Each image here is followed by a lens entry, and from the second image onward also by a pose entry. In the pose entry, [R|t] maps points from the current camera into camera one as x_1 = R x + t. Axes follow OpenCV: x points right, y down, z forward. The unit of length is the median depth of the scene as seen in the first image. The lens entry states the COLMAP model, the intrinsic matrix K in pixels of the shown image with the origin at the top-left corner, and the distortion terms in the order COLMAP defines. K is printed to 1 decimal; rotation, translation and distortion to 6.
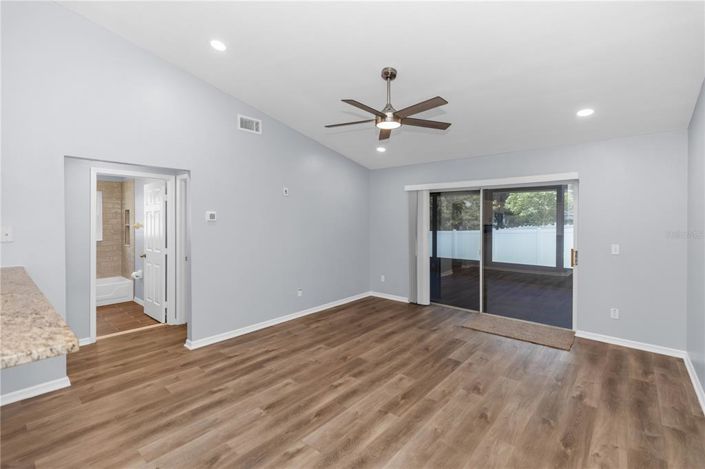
lens RADIAL K [[321.6, 0, 348.8], [0, 321.6, 217.3], [0, 0, 1]] dist [-0.000128, -0.000246]
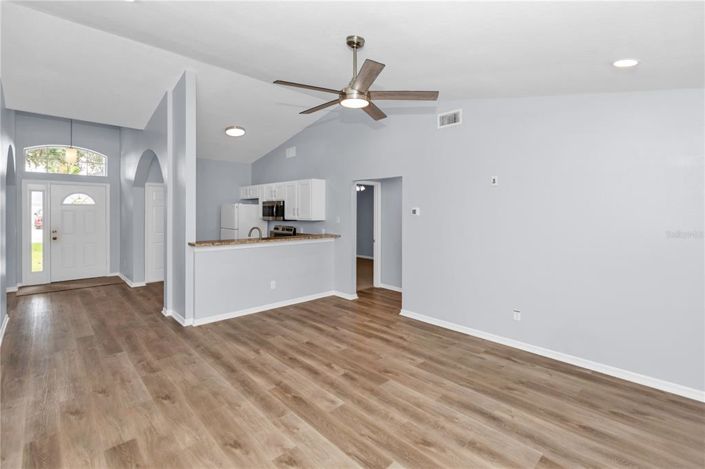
lens RADIAL K [[321.6, 0, 350.5], [0, 321.6, 214.4], [0, 0, 1]] dist [-0.000128, -0.000246]
pose [[-0.086566, 0.009094, -0.996205, 0.981660], [-0.000921, 0.999957, 0.009209, -0.008262], [0.996246, 0.001715, -0.086554, 1.085171]]
